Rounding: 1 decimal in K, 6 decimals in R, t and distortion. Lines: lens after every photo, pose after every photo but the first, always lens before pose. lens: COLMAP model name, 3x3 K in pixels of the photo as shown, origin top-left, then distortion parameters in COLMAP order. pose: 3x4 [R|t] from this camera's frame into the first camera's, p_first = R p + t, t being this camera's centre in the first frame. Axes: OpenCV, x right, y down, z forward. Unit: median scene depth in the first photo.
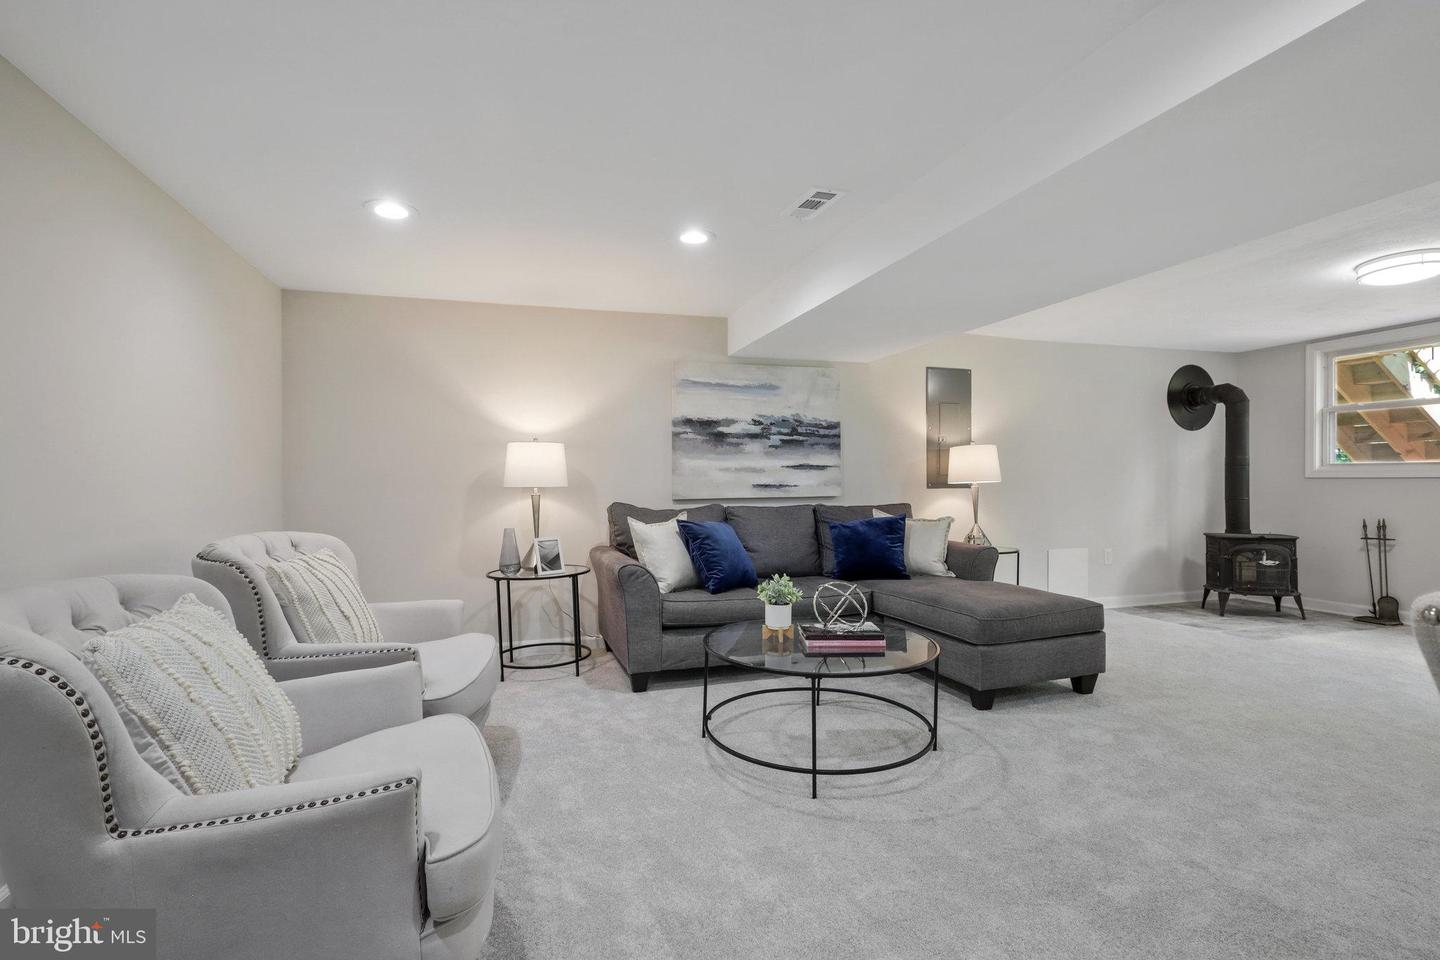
lens RADIAL K [[676.3, 0, 730.1], [0, 676.3, 488.6], [0, 0, 1]] dist [-0.001693, 0.002145]
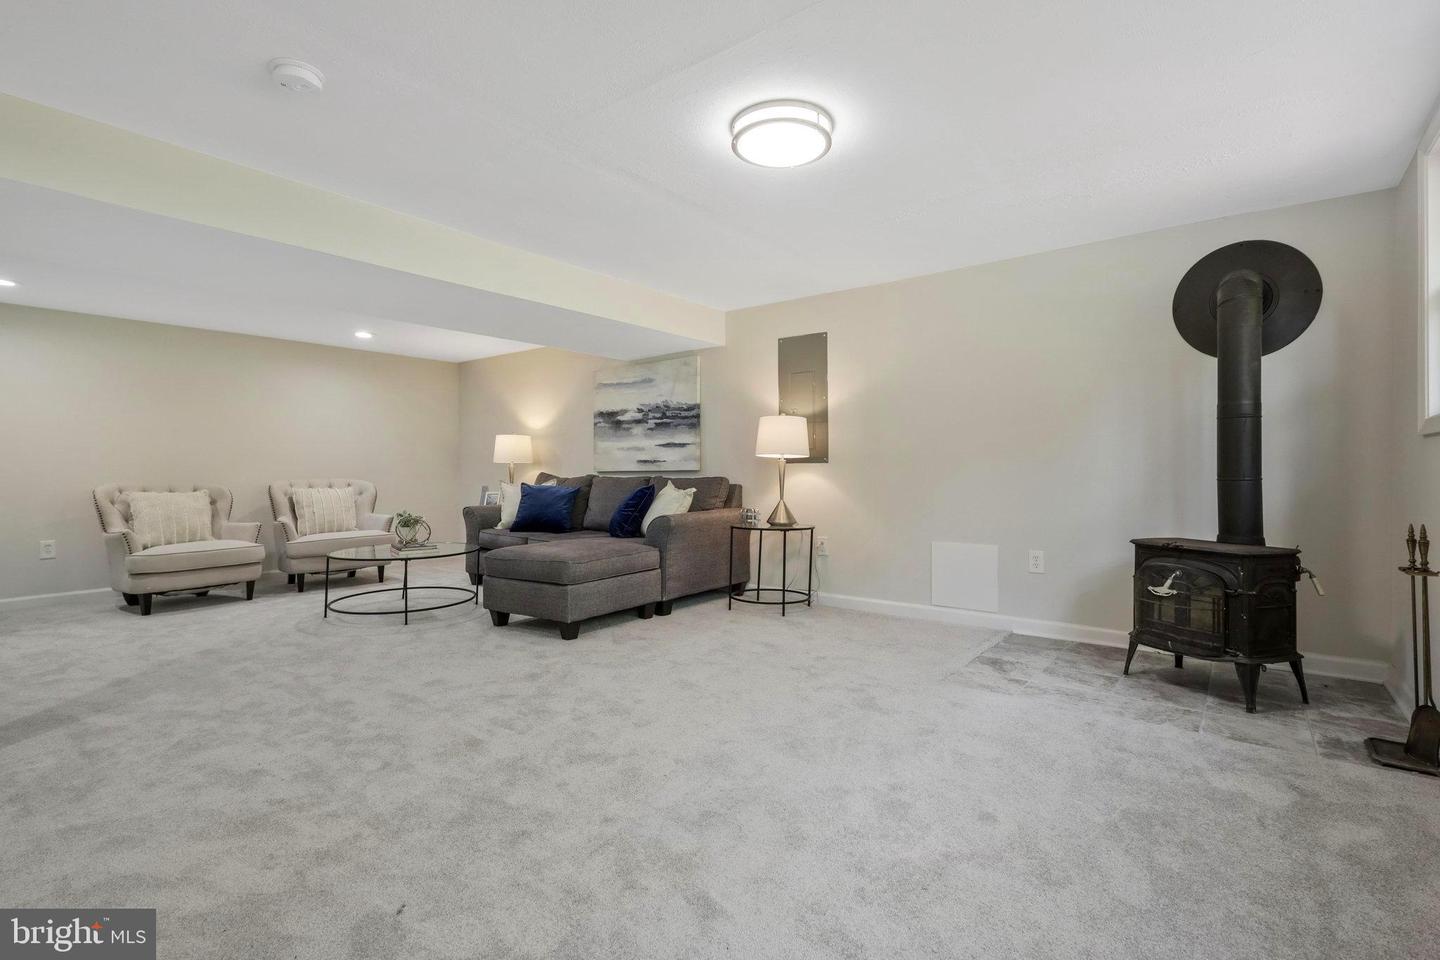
lens RADIAL K [[676.3, 0, 714.8], [0, 676.3, 469.6], [0, 0, 1]] dist [-0.001693, 0.002145]
pose [[0.567204, -0.000966, -0.823577, 1.127500], [-0.015729, 0.999804, -0.012006, 0.023299], [0.823427, 0.019764, 0.567078, 0.405679]]
